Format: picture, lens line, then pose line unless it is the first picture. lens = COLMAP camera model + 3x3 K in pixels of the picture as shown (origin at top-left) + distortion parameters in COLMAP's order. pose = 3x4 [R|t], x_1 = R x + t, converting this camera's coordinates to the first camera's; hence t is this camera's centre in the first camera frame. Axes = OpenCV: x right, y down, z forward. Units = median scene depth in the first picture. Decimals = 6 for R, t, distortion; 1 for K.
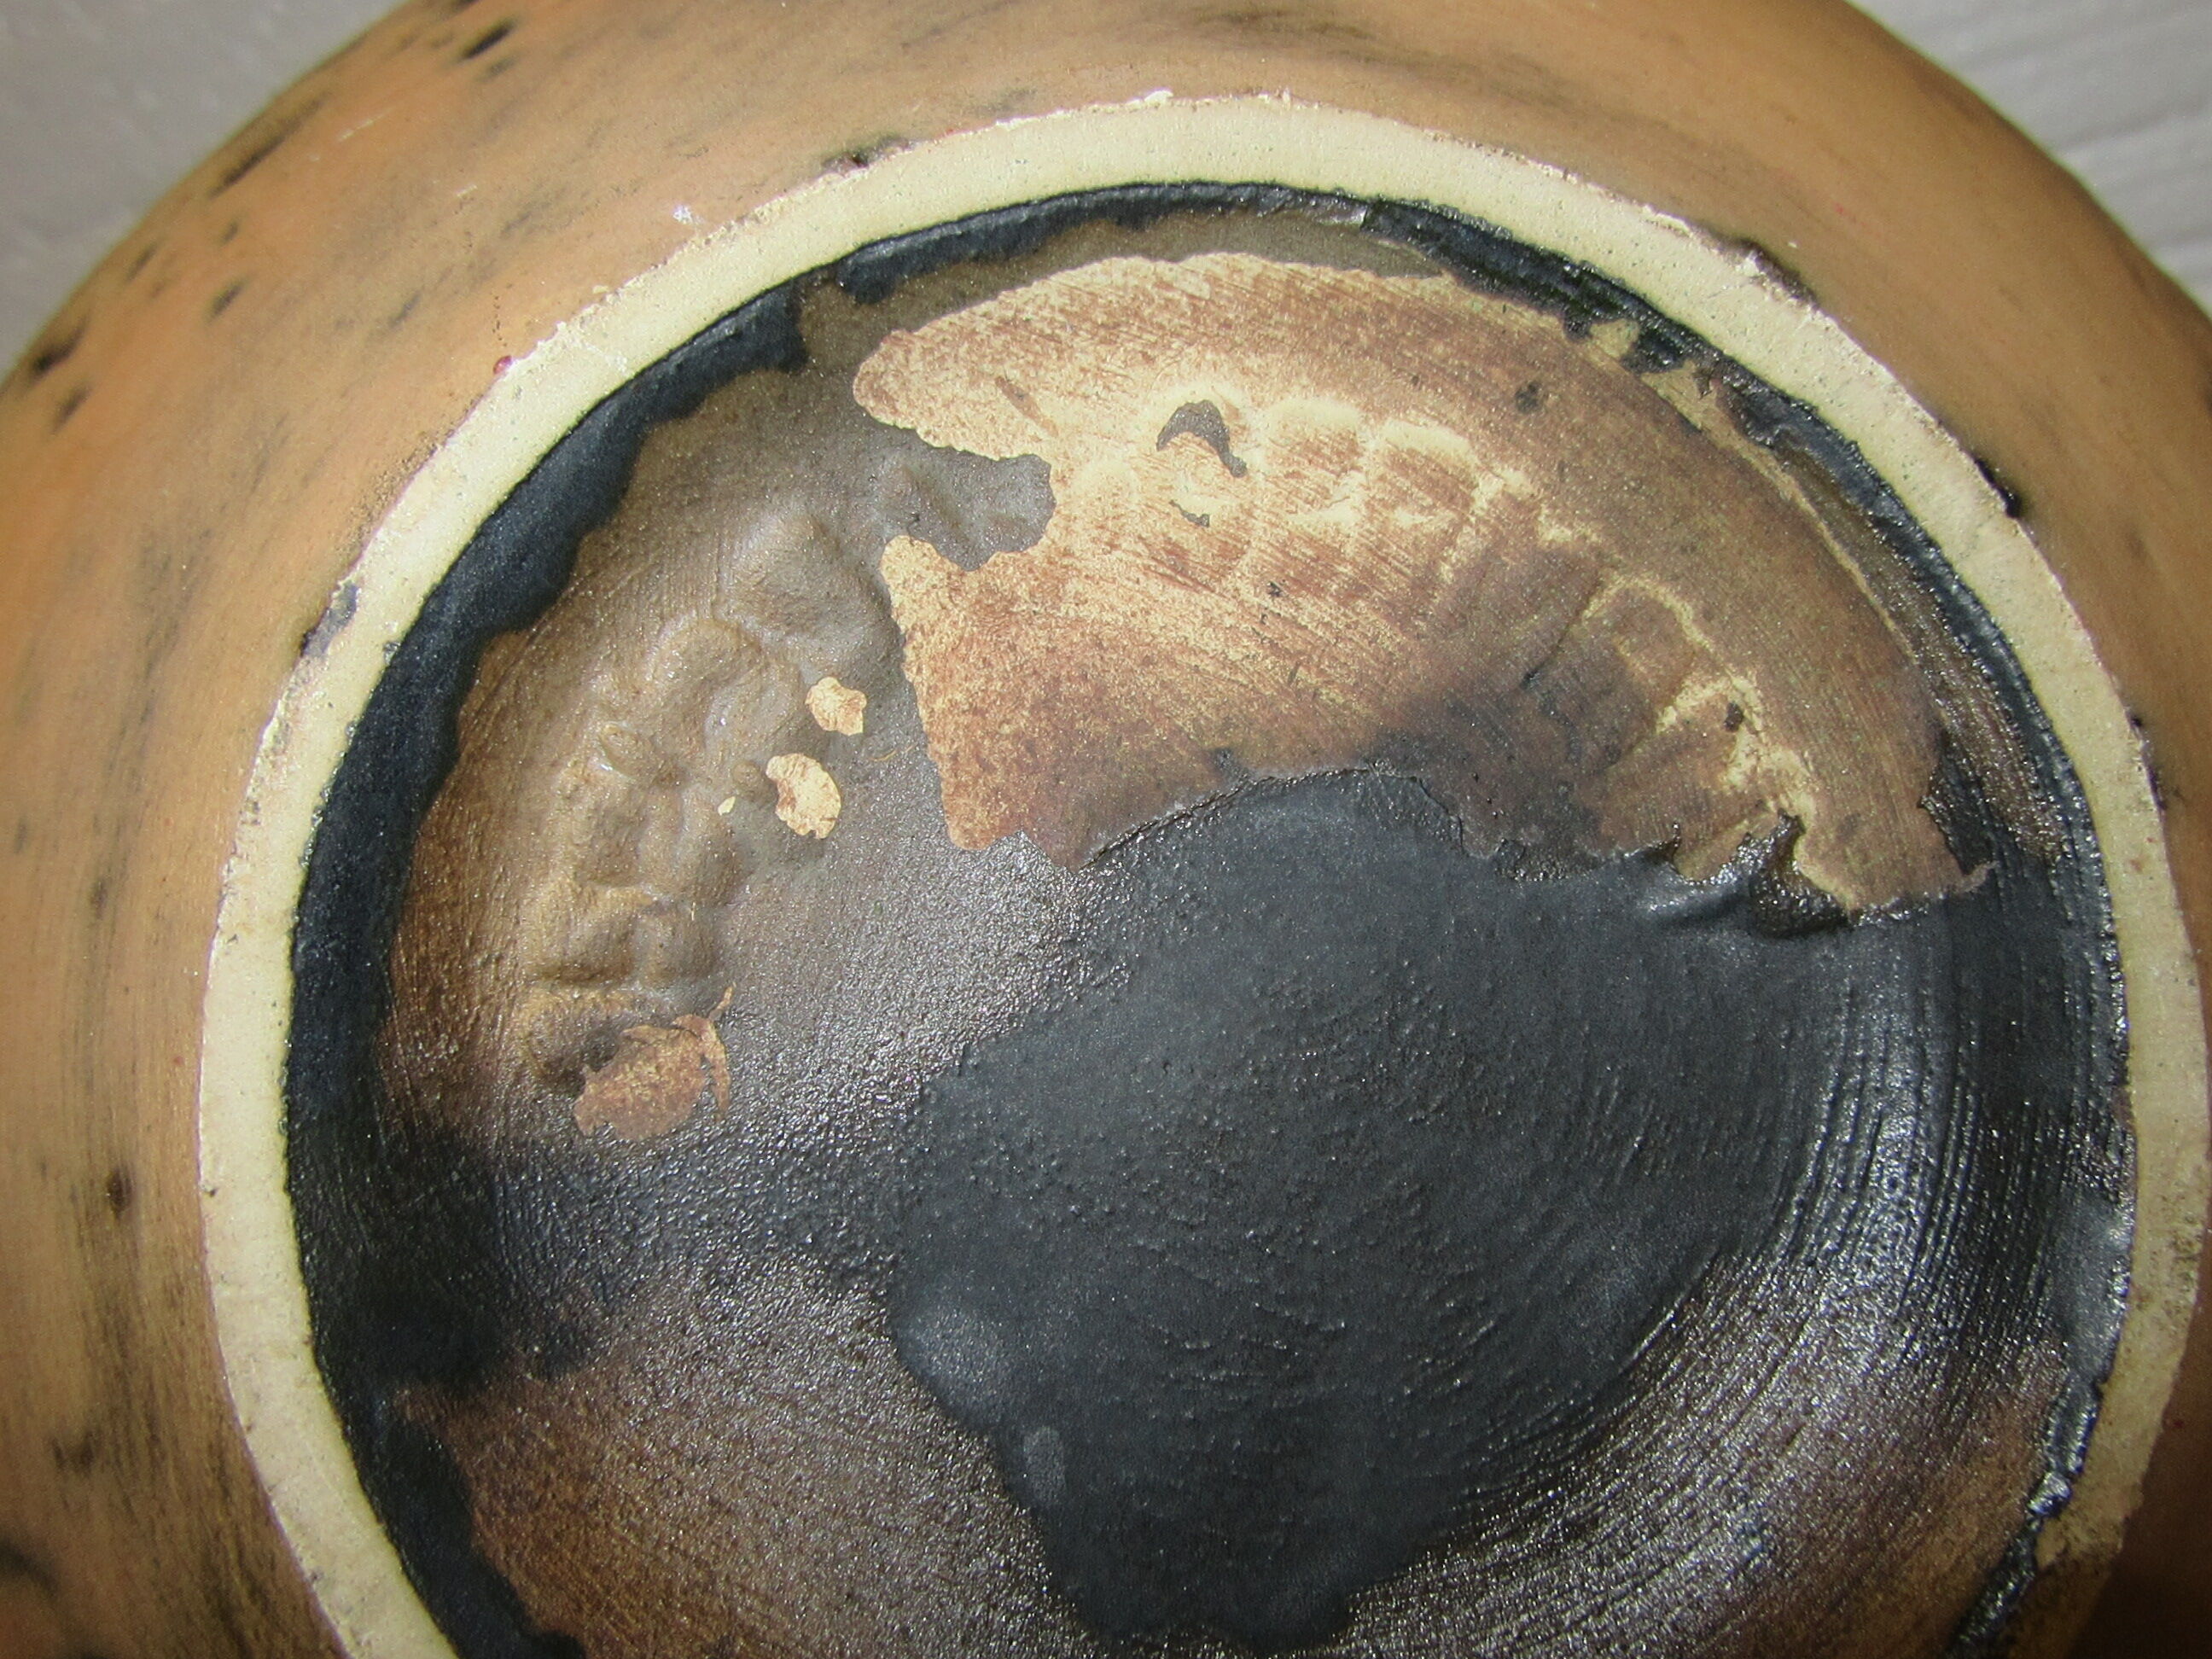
lens RADIAL K [[2082.2, 0, 1104.1], [0, 2082.2, 860.6], [0, 0, 1]] dist [-0.014756, -0.021684]
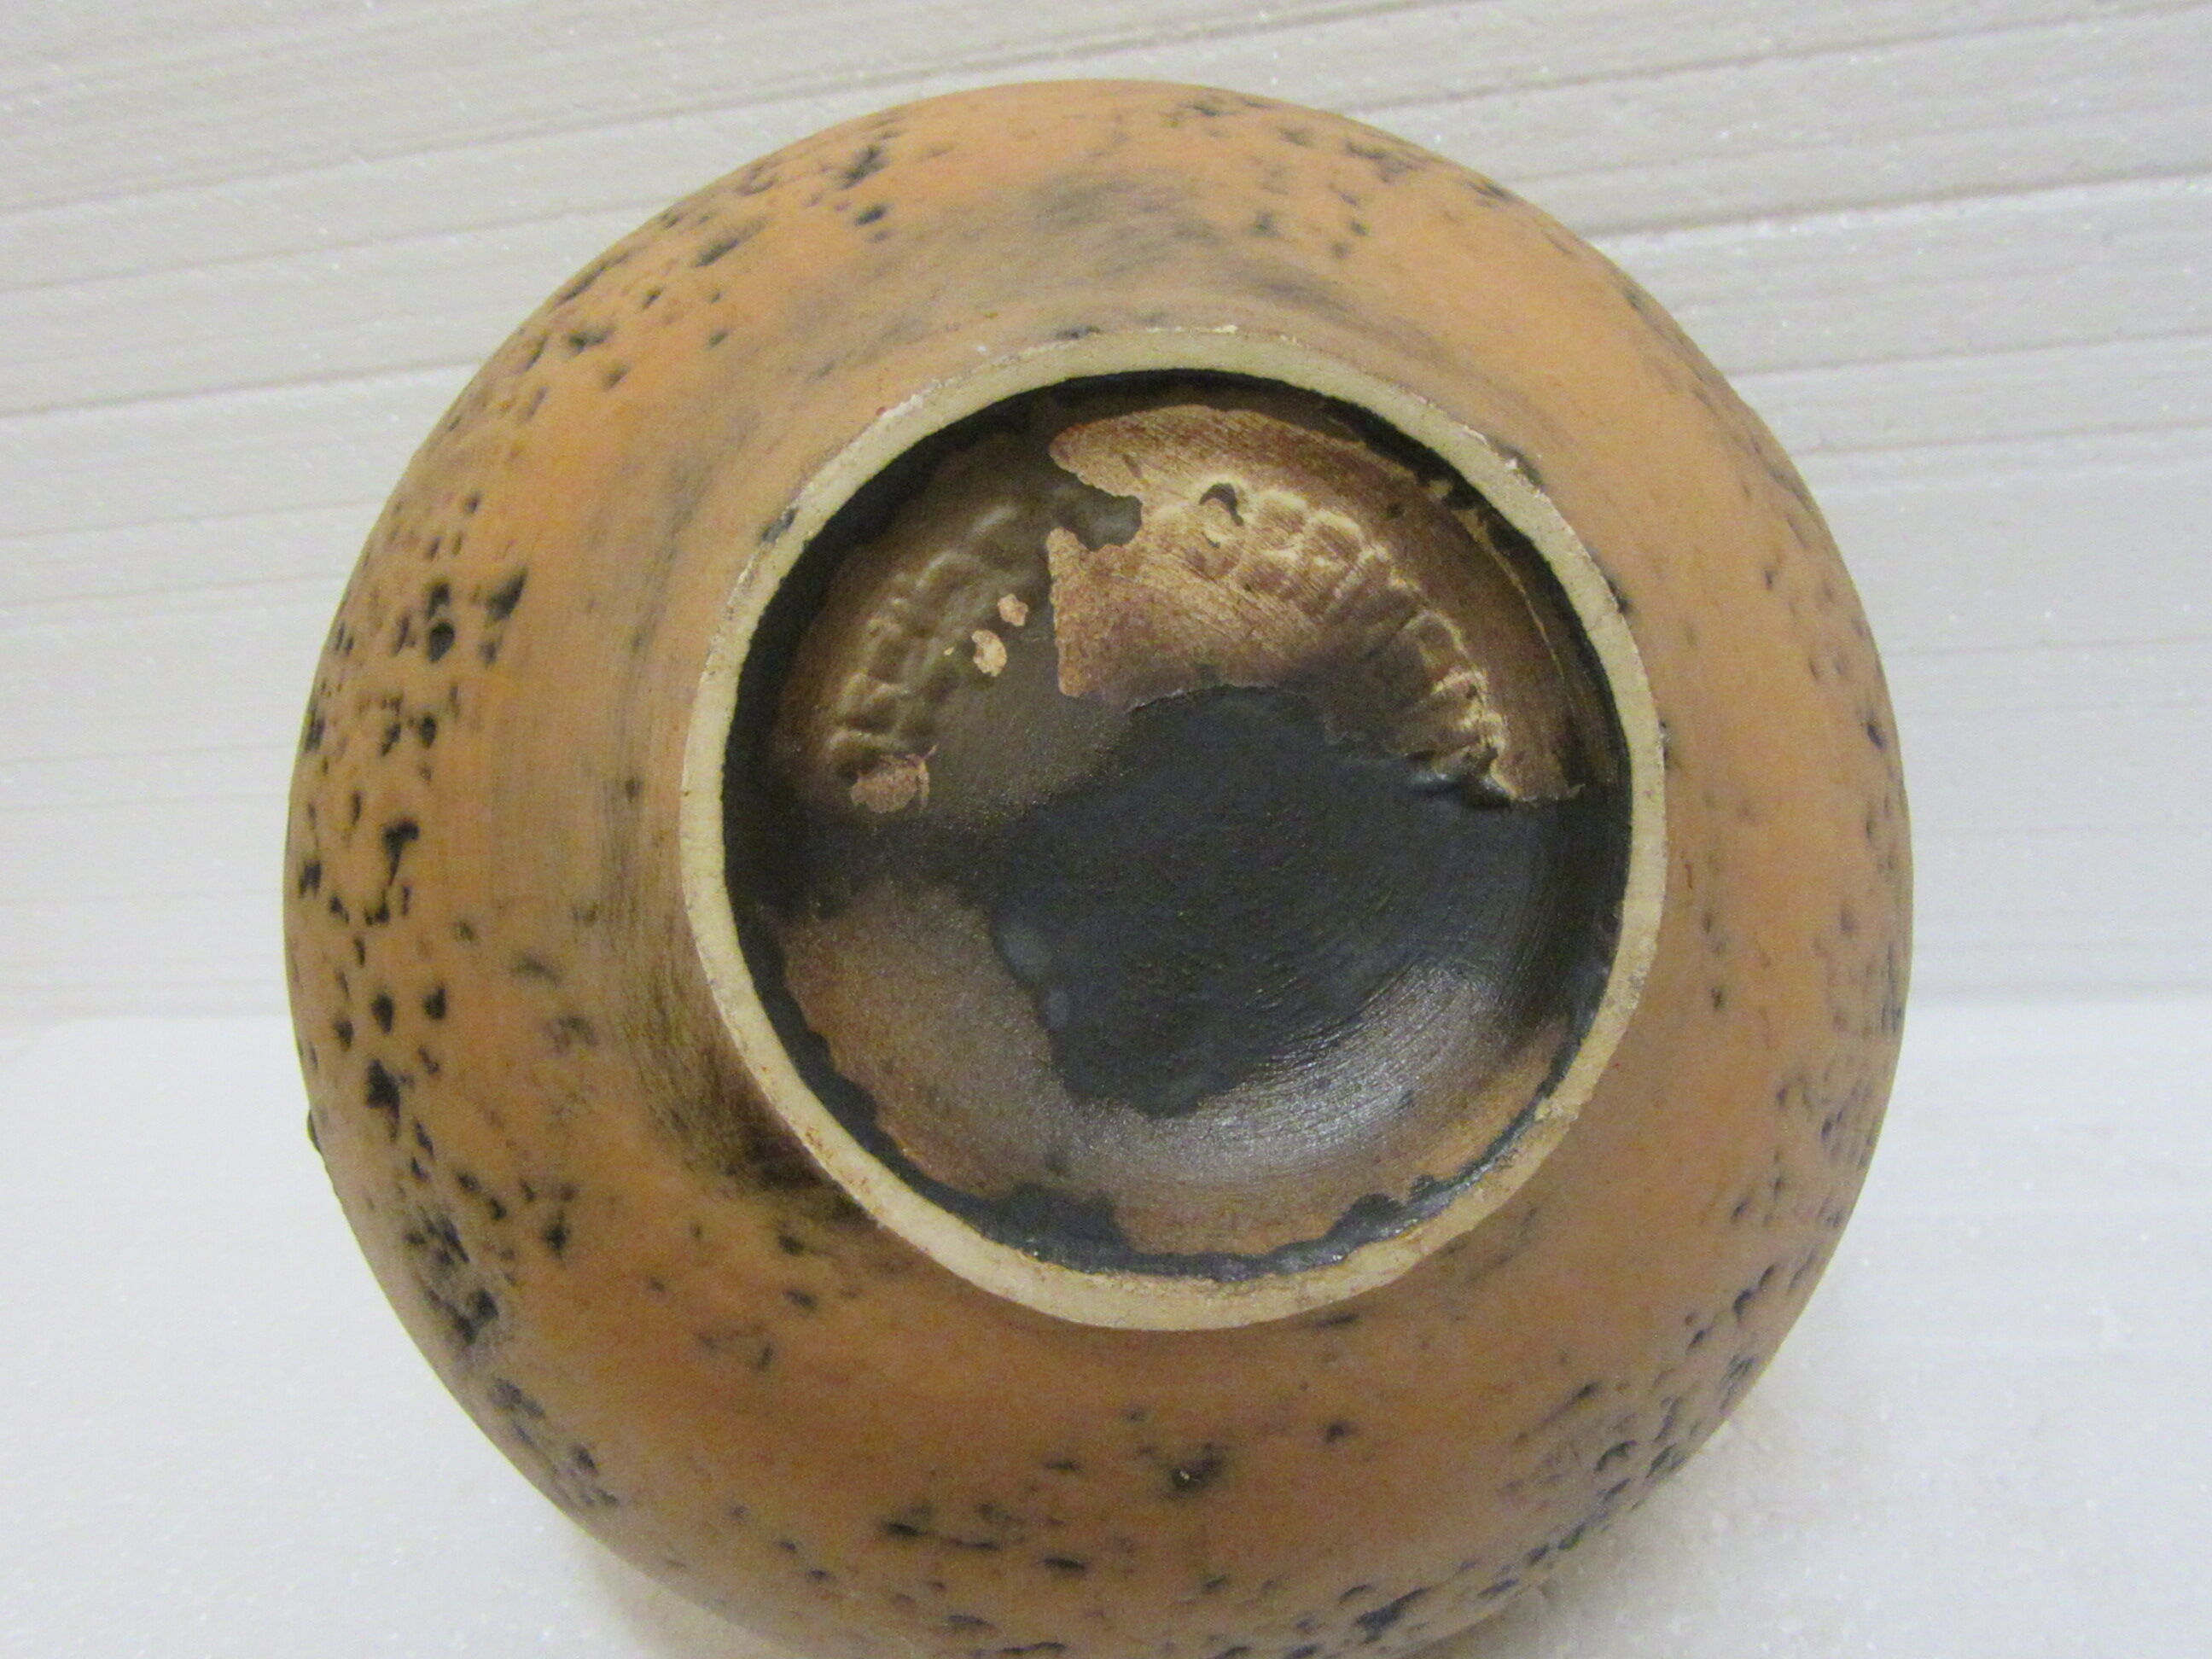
lens RADIAL K [[1970.8, 0, 1106.0], [0, 1970.8, 829.5], [0, 0, 1]] dist [0.006925, -0.007384]
pose [[0.986342, 0.162590, 0.026359, -0.058824], [-0.162936, 0.986569, 0.011530, 0.091013], [-0.024131, -0.015667, 0.999586, -0.823264]]
